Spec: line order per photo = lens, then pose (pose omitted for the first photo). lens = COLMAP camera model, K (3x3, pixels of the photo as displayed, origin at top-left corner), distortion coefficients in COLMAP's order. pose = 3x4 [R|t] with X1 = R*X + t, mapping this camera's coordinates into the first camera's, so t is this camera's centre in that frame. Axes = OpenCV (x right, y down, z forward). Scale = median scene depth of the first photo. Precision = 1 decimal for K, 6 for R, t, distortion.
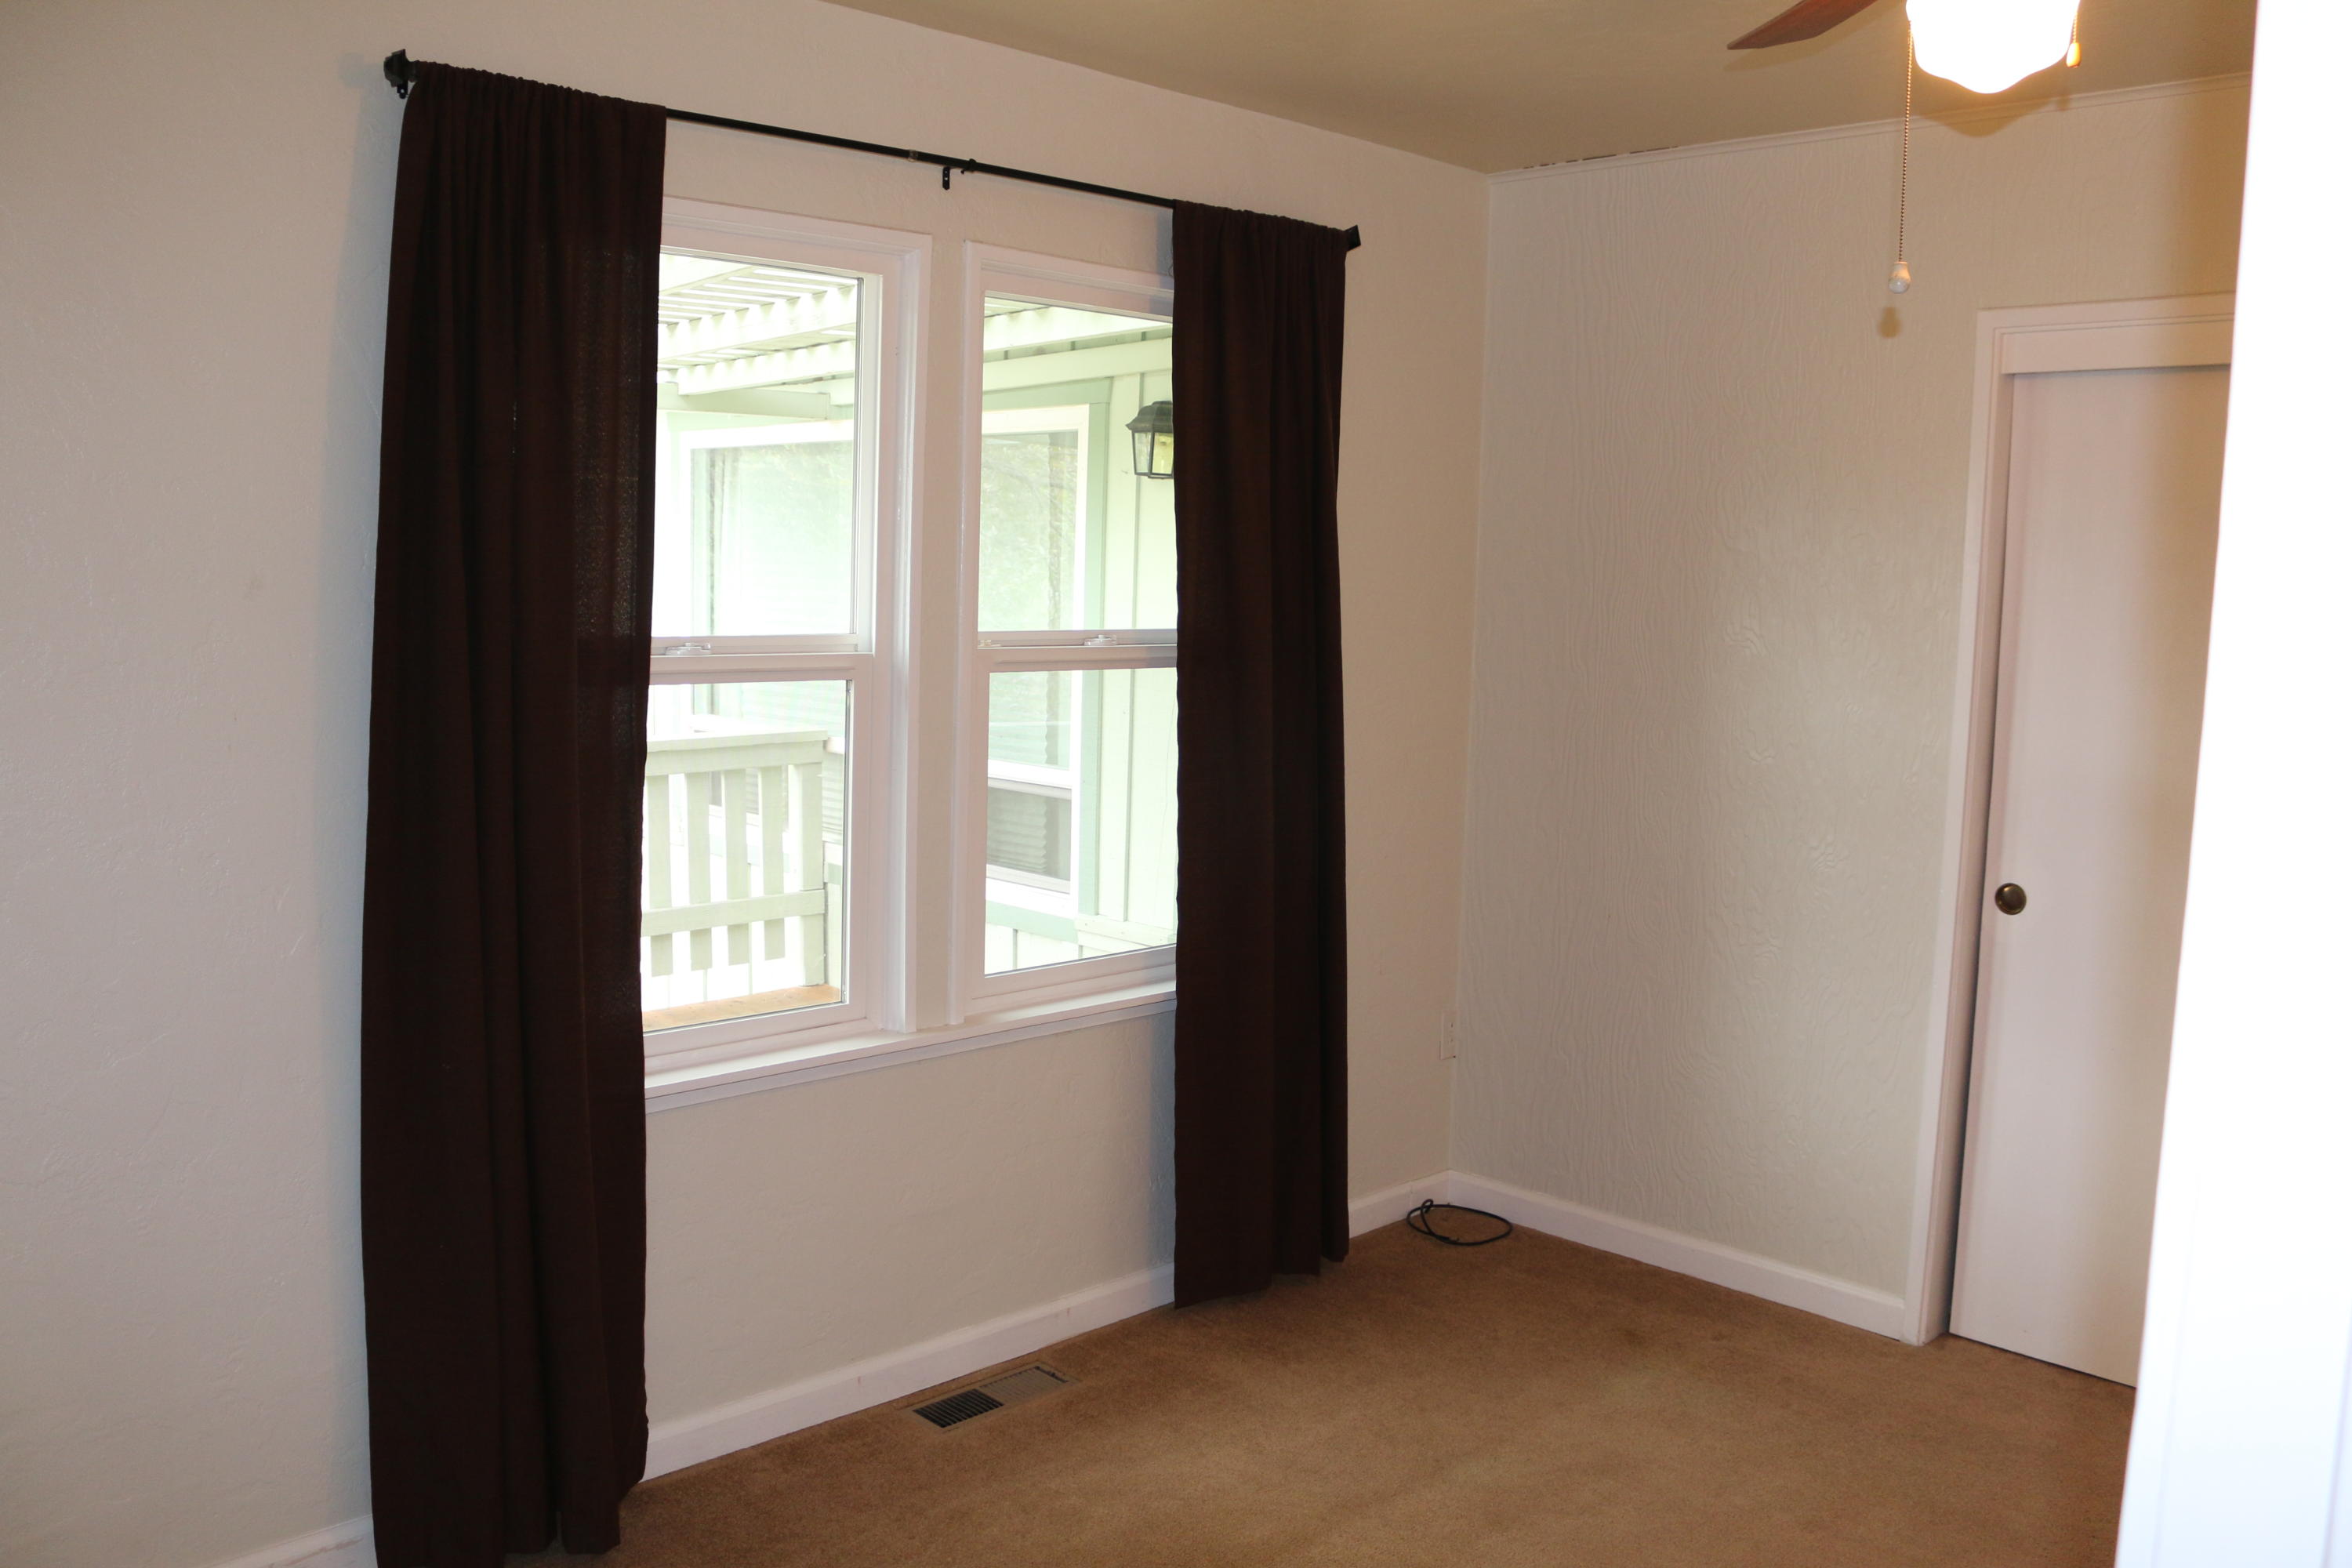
lens RADIAL K [[1939.7, 0, 1176.0], [0, 1939.7, 784.0], [0, 0, 1]] dist [-0.151994, 0.125619]
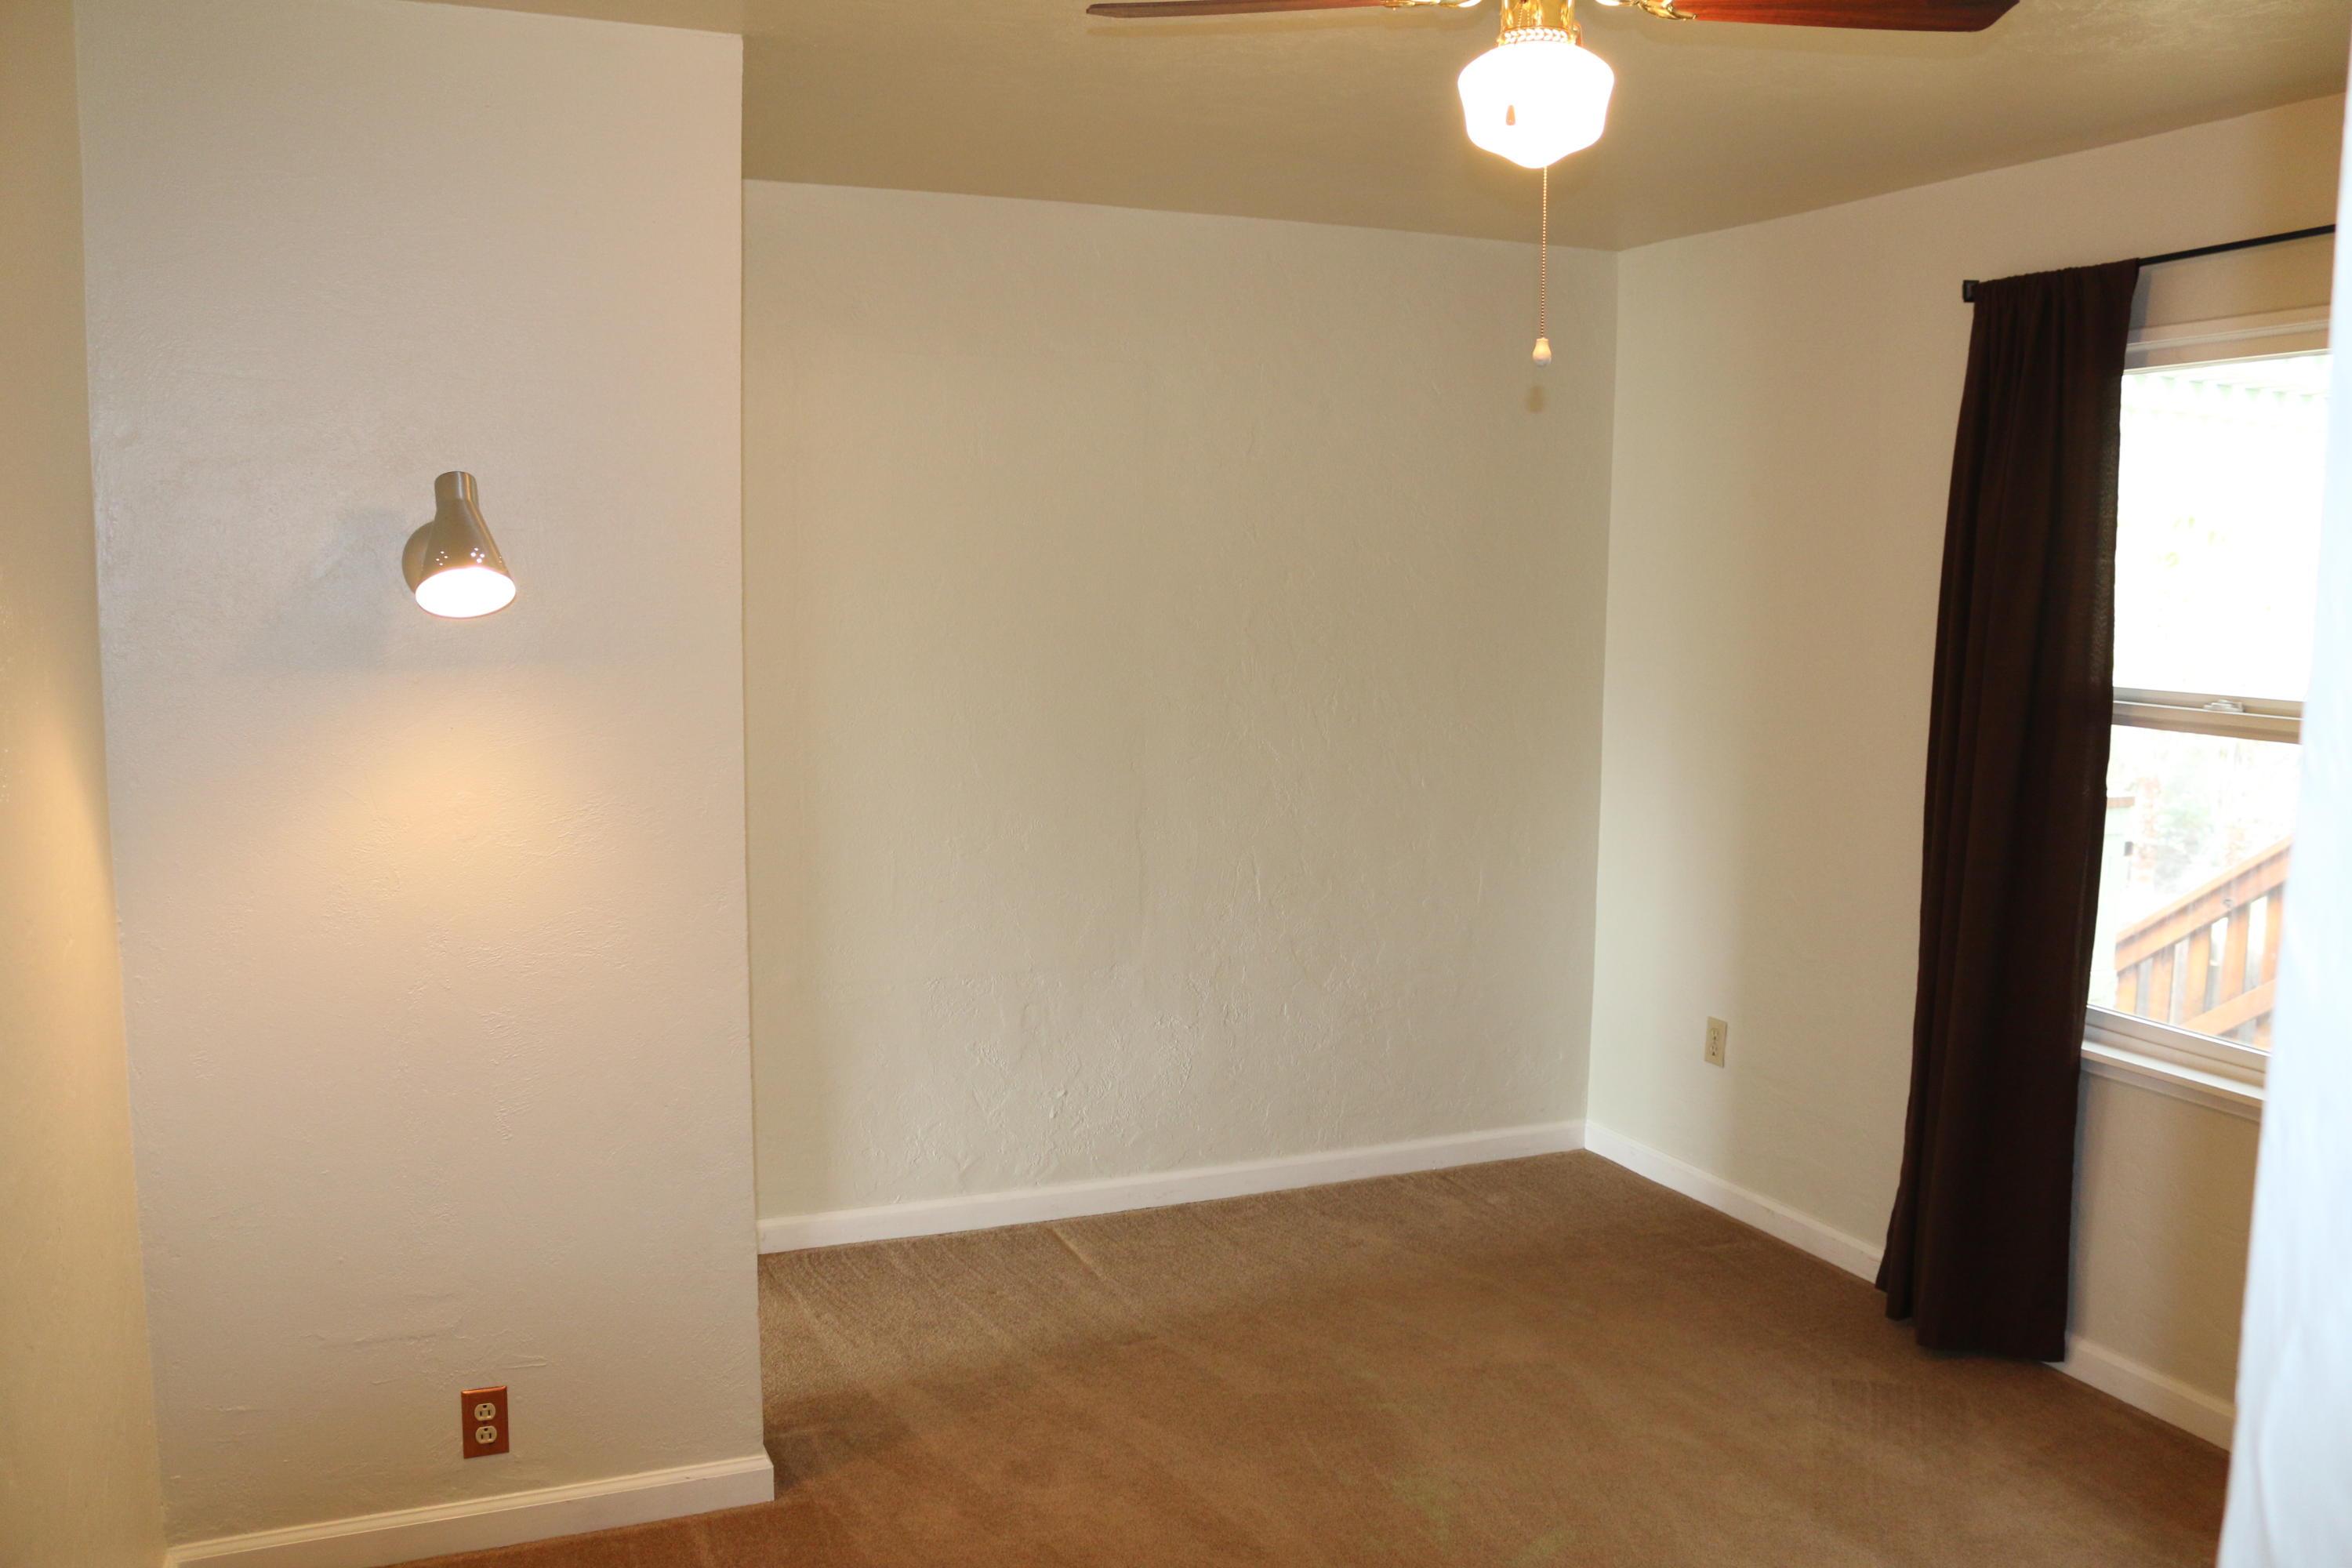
lens RADIAL K [[1939.7, 0, 1176.0], [0, 1939.7, 784.0], [0, 0, 1]] dist [-0.151994, 0.125619]
pose [[-0.355016, 0.080293, -0.931406, 1.098771], [-0.128166, 0.982717, 0.133568, -0.101745], [0.926033, 0.166793, -0.338590, 0.873532]]
